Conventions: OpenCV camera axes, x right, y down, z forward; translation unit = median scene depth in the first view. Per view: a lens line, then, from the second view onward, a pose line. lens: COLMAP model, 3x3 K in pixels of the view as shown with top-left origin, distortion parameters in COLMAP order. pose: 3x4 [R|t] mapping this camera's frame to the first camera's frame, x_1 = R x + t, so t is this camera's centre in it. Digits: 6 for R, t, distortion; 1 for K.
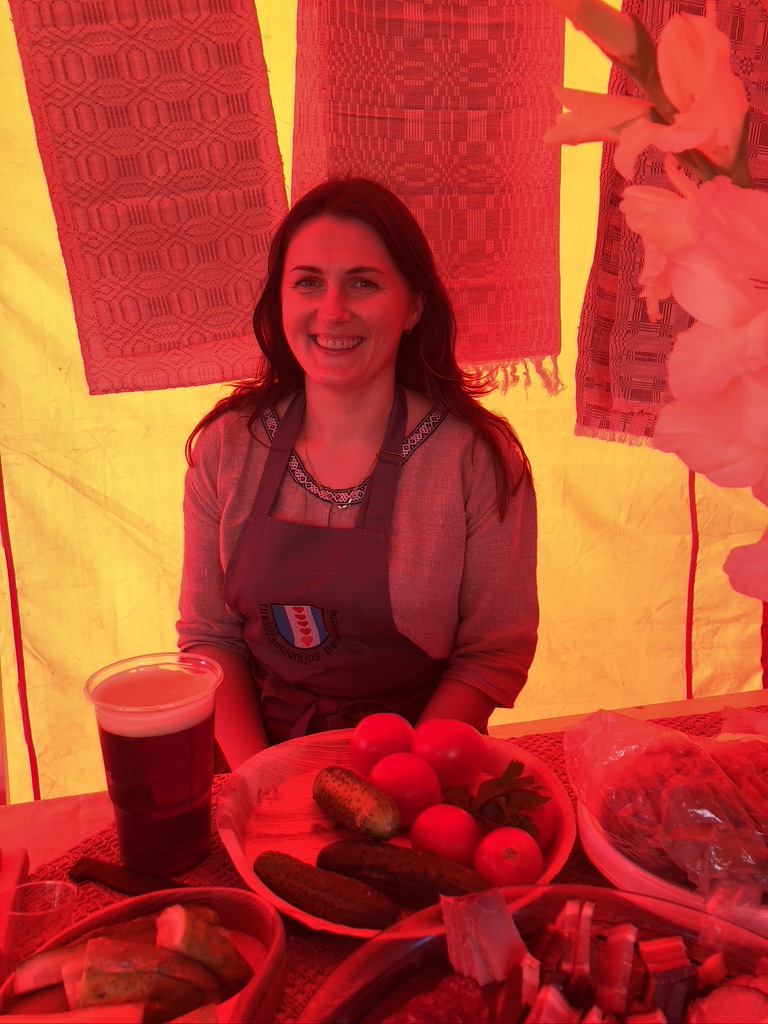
lens RADIAL K [[820.7, 0, 419.5], [0, 820.7, 507.0], [0, 0, 1]] dist [0.014721, -0.017309]
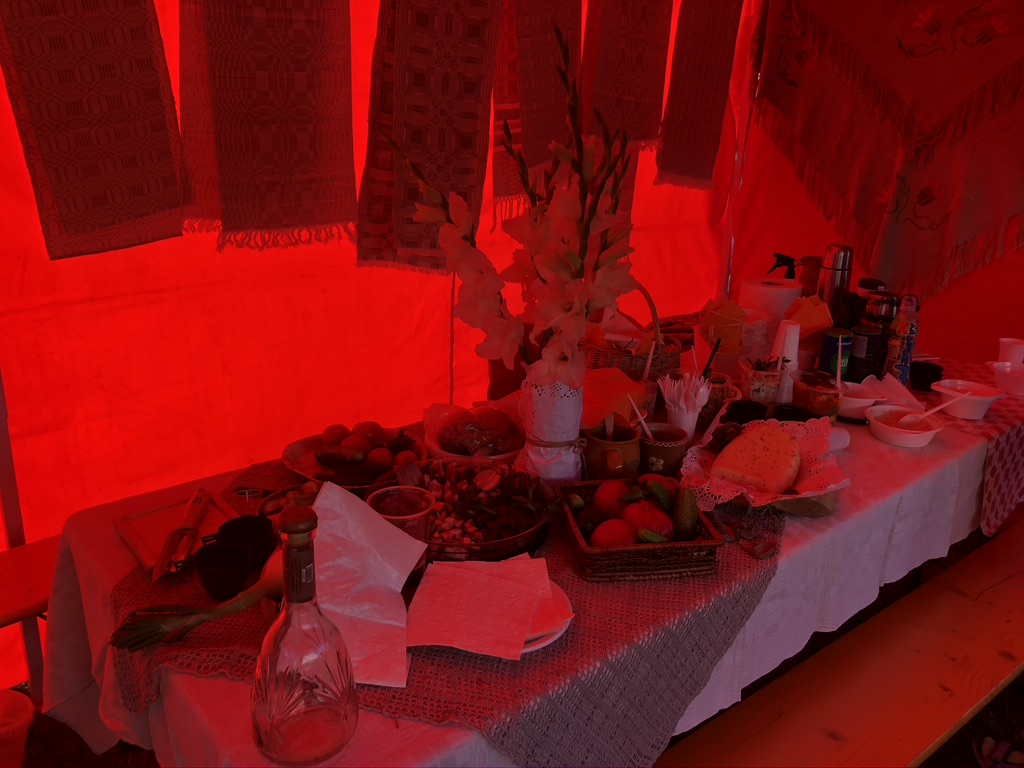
lens RADIAL K [[820.7, 0, 517.3], [0, 820.7, 380.0], [0, 0, 1]] dist [0.014721, -0.017309]
pose [[0.895375, -0.103817, 0.433042, -0.319737], [0.043777, 0.988255, 0.146410, -0.105996], [-0.443155, -0.112134, 0.889404, -0.712477]]
